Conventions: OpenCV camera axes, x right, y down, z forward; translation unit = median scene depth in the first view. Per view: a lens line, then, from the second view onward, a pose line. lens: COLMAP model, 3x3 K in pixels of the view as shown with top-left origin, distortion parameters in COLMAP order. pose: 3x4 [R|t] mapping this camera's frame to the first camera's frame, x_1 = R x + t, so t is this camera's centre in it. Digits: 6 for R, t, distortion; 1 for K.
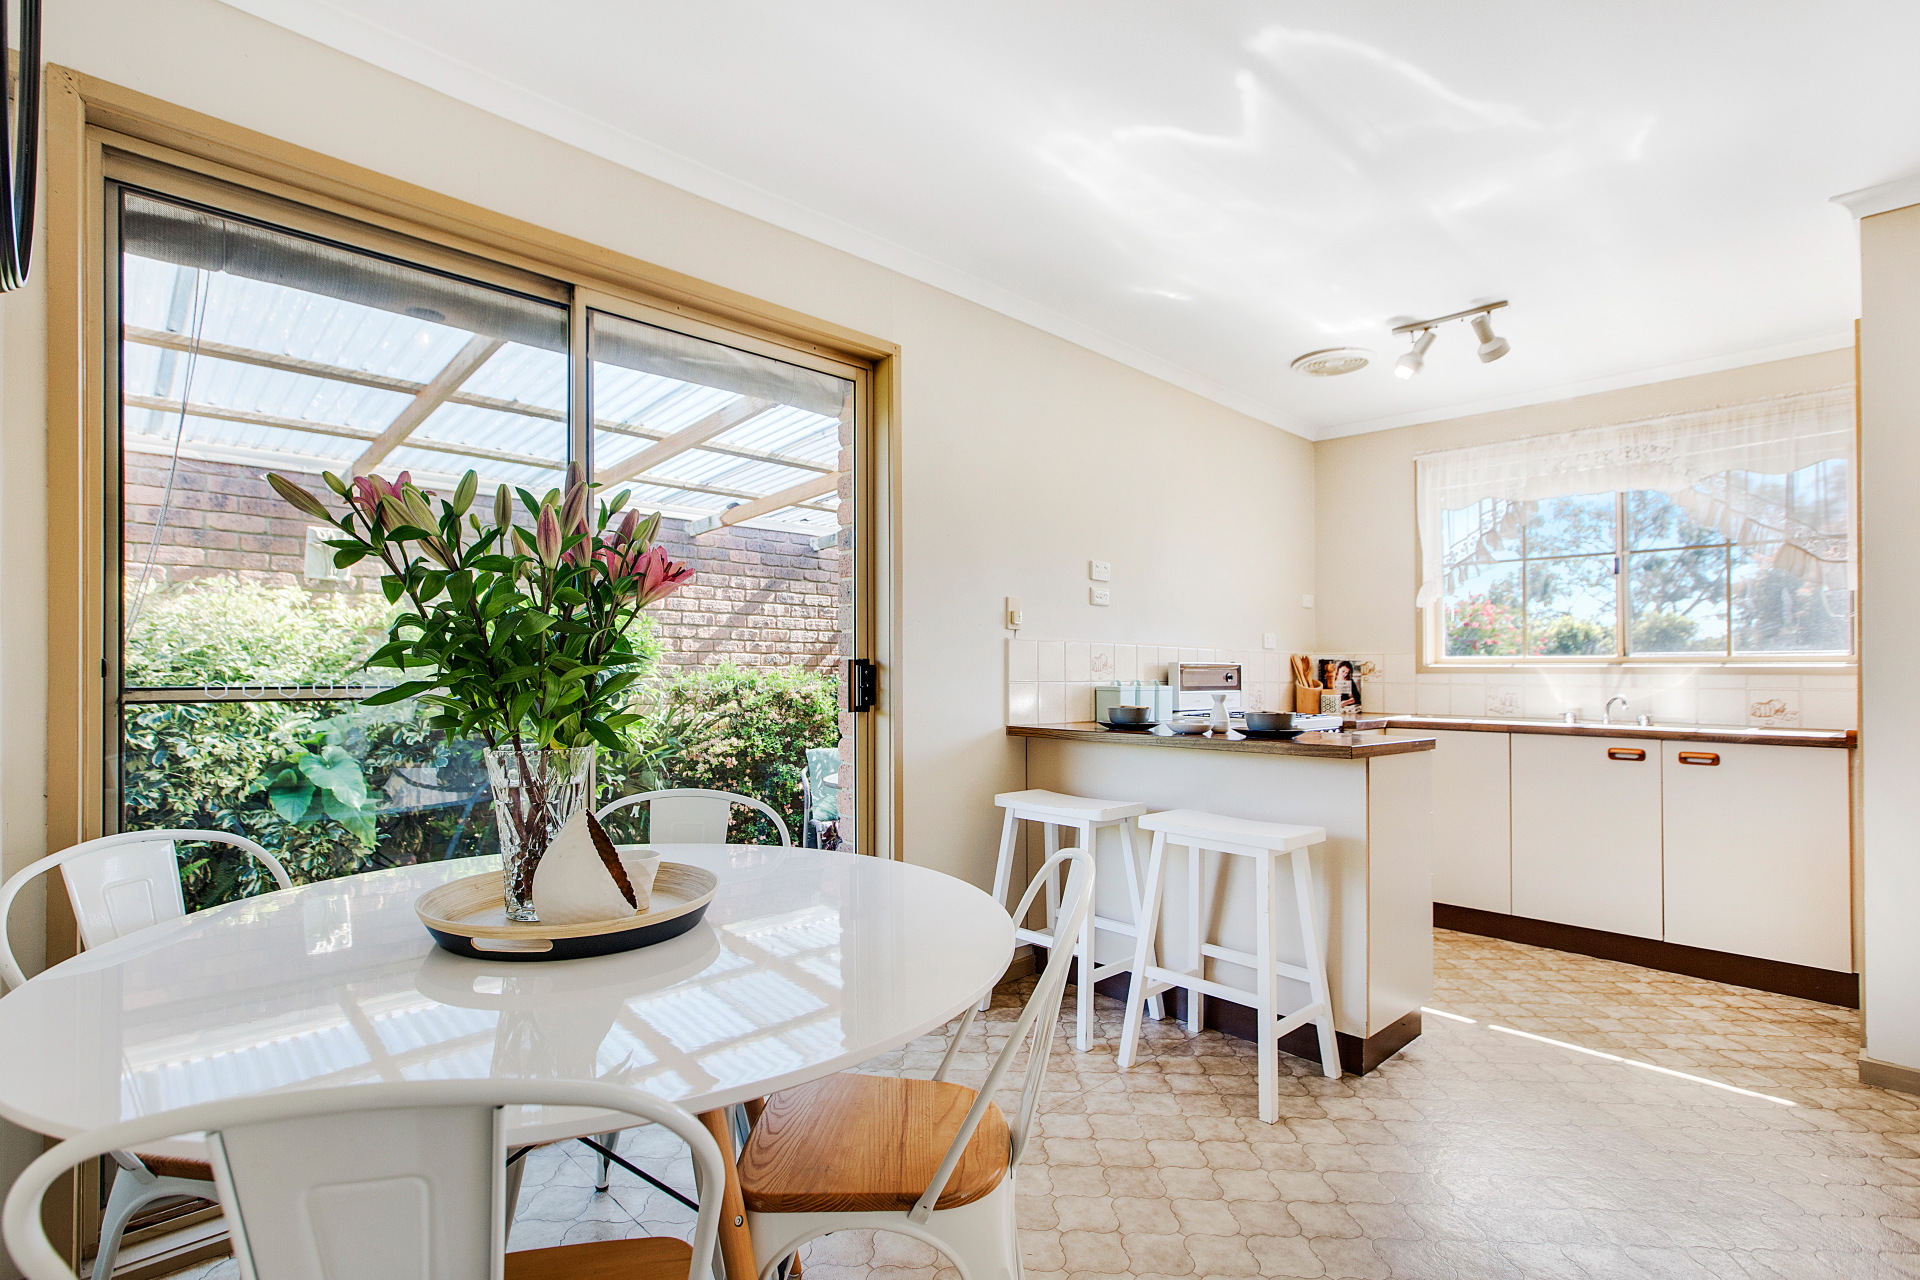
lens RADIAL K [[891.9, 0, 933.6], [0, 891.9, 669.0], [0, 0, 1]] dist [0.002450, 0.000162]
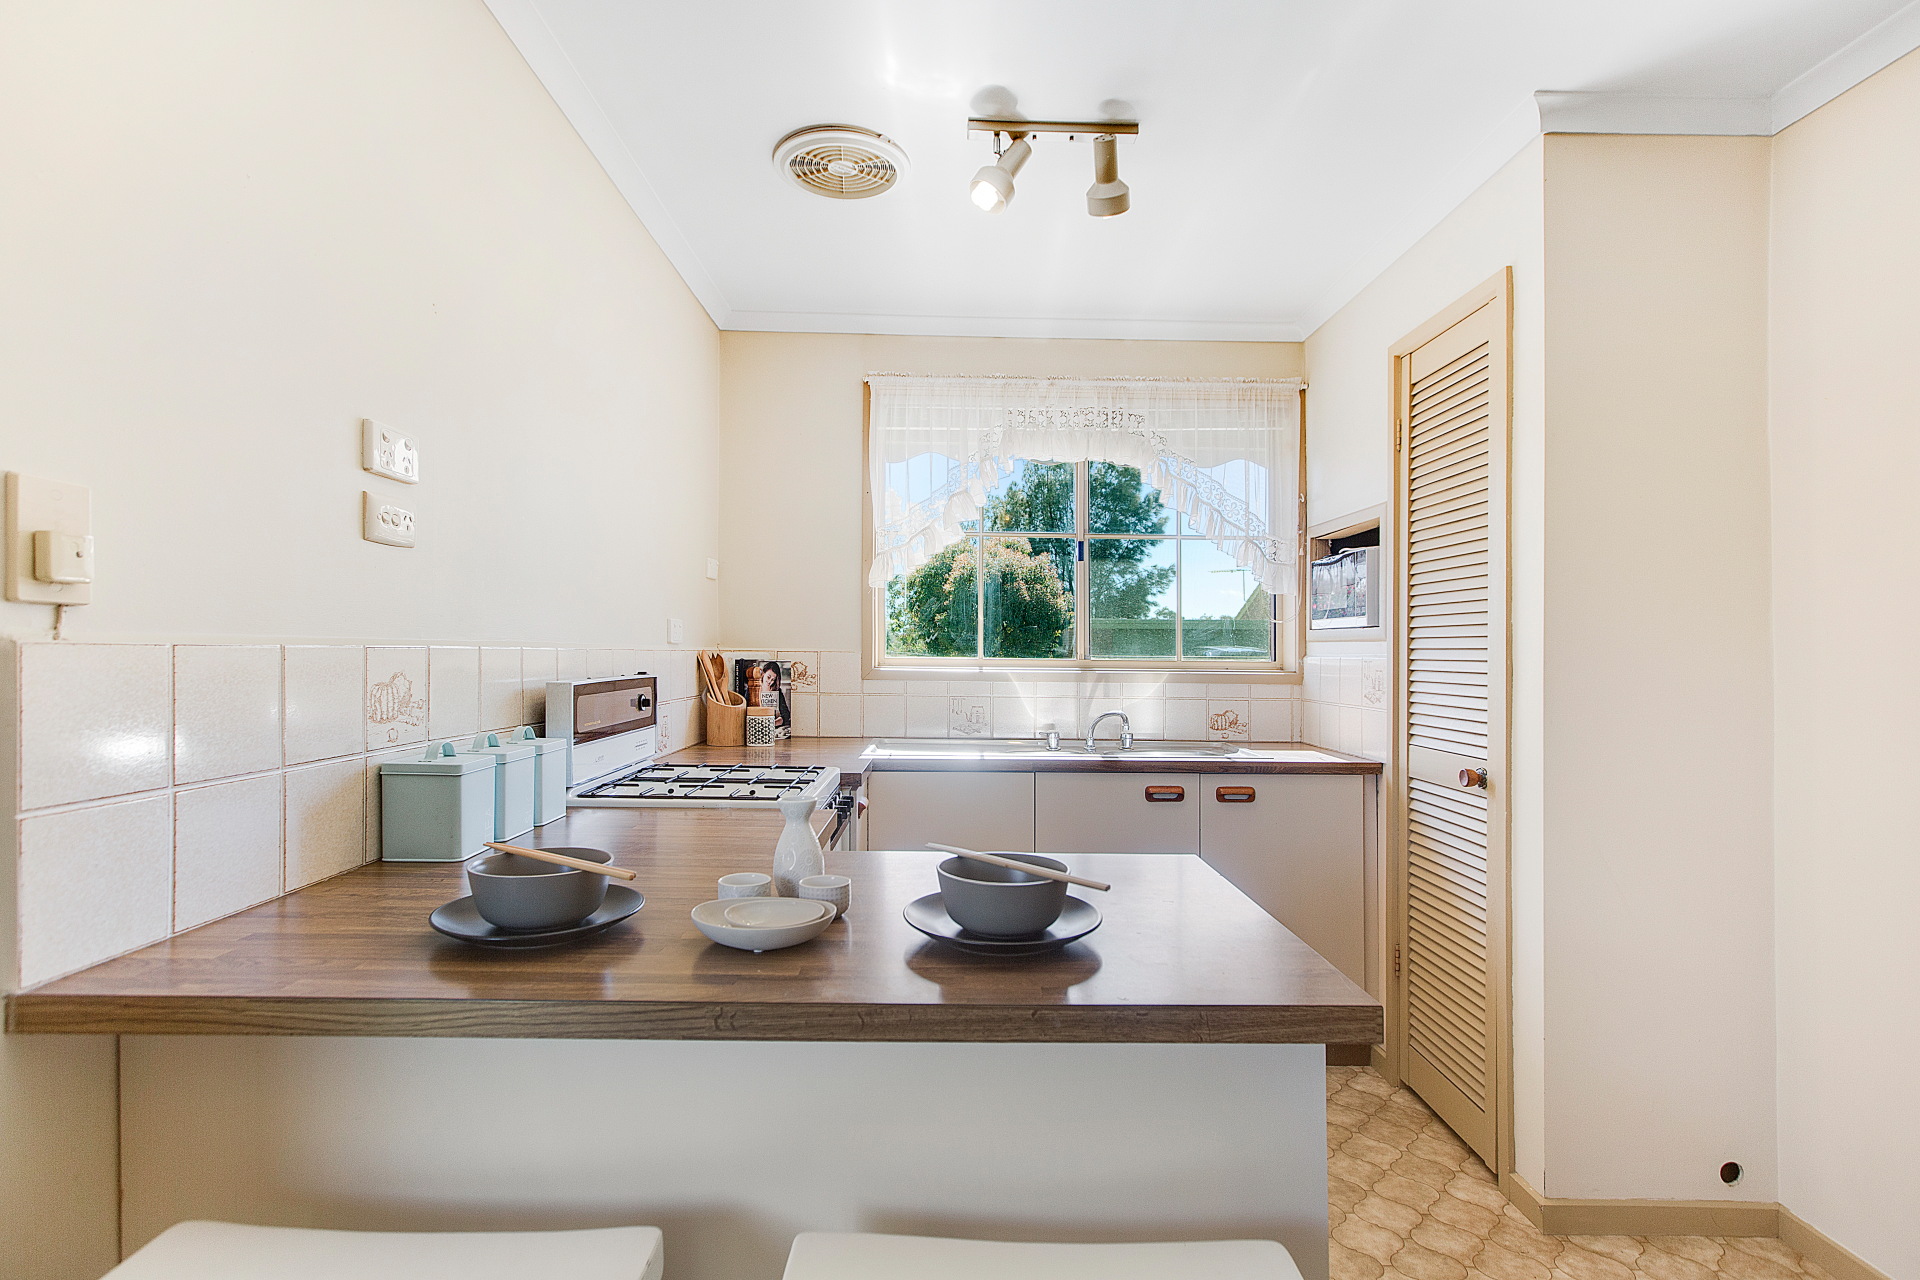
lens RADIAL K [[892.8, 0, 940.4], [0, 892.8, 629.3], [0, 0, 1]] dist [0.005063, 0.001375]
pose [[0.671027, 0.016106, 0.741258, 0.069781], [-0.010303, 0.999870, -0.012398, -0.036501], [-0.741361, 0.000682, 0.671106, 0.637992]]
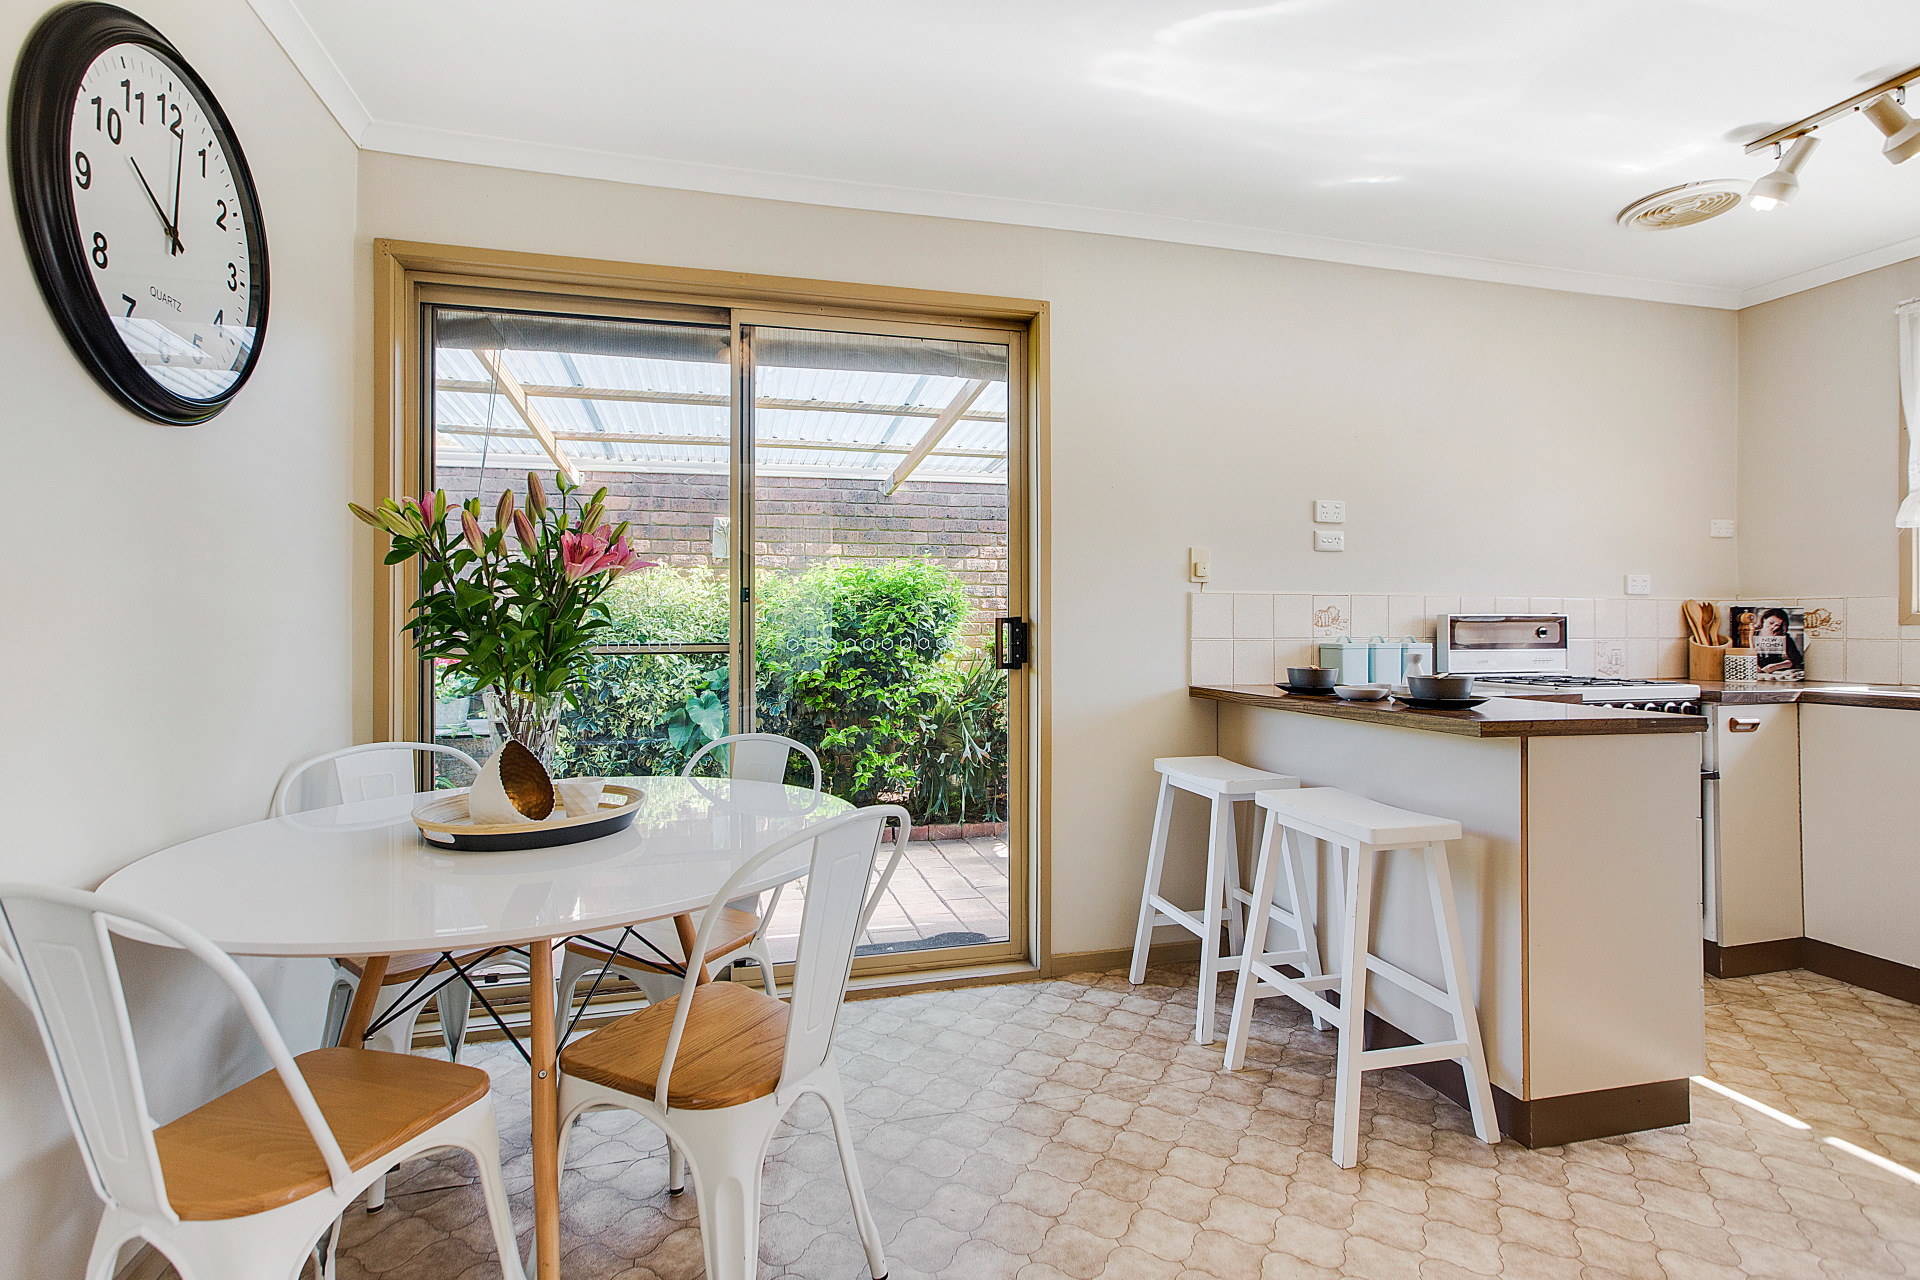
lens RADIAL K [[892.8, 0, 940.4], [0, 892.8, 629.3], [0, 0, 1]] dist [0.005063, 0.001375]
pose [[0.880327, -0.007503, -0.474308, 0.294812], [0.009399, 0.999955, 0.001626, 0.000362], [0.474274, -0.005889, 0.880357, 0.057018]]
